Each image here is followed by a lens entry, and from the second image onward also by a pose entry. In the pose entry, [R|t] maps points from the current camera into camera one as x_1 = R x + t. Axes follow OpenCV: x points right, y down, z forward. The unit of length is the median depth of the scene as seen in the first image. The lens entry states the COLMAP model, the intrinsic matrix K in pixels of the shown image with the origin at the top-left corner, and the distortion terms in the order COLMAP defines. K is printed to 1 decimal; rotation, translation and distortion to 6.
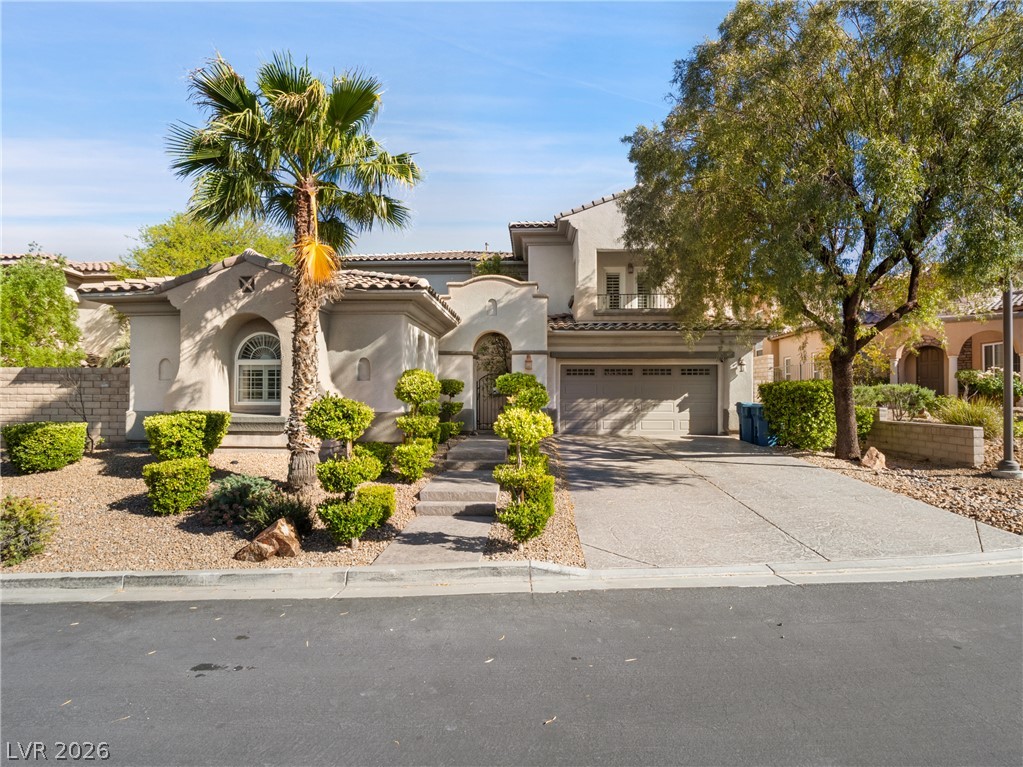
lens RADIAL K [[494.8, 0, 525.8], [0, 494.8, 387.3], [0, 0, 1]] dist [-0.005649, -0.002220]
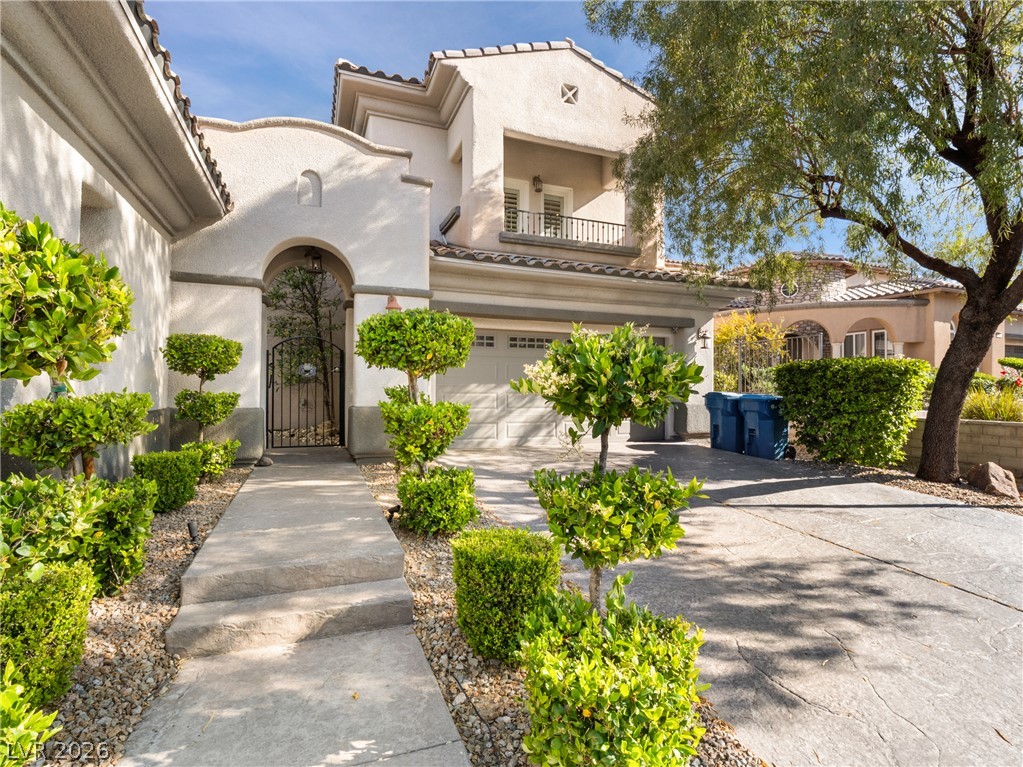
lens RADIAL K [[494.8, 0, 532.2], [0, 494.8, 384.0], [0, 0, 1]] dist [-0.005649, -0.002220]
pose [[0.909301, 0.006263, 0.416091, -0.073876], [-0.011386, 0.999887, 0.009830, 0.015910], [-0.415983, -0.013676, 0.909270, 0.511899]]
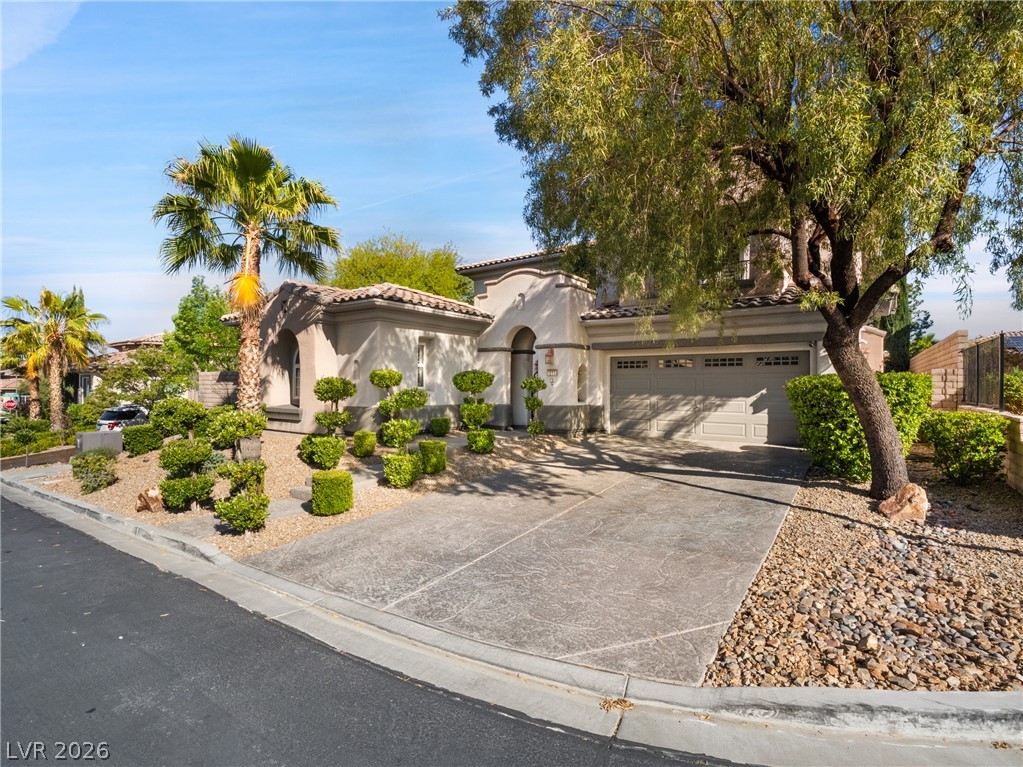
lens RADIAL K [[494.8, 0, 505.6], [0, 494.8, 383.3], [0, 0, 1]] dist [-0.005649, -0.002220]
pose [[0.837650, -0.002143, -0.546203, 0.465401], [0.009686, 0.999893, 0.010931, -0.010727], [0.546122, -0.014447, 0.837581, 0.162880]]
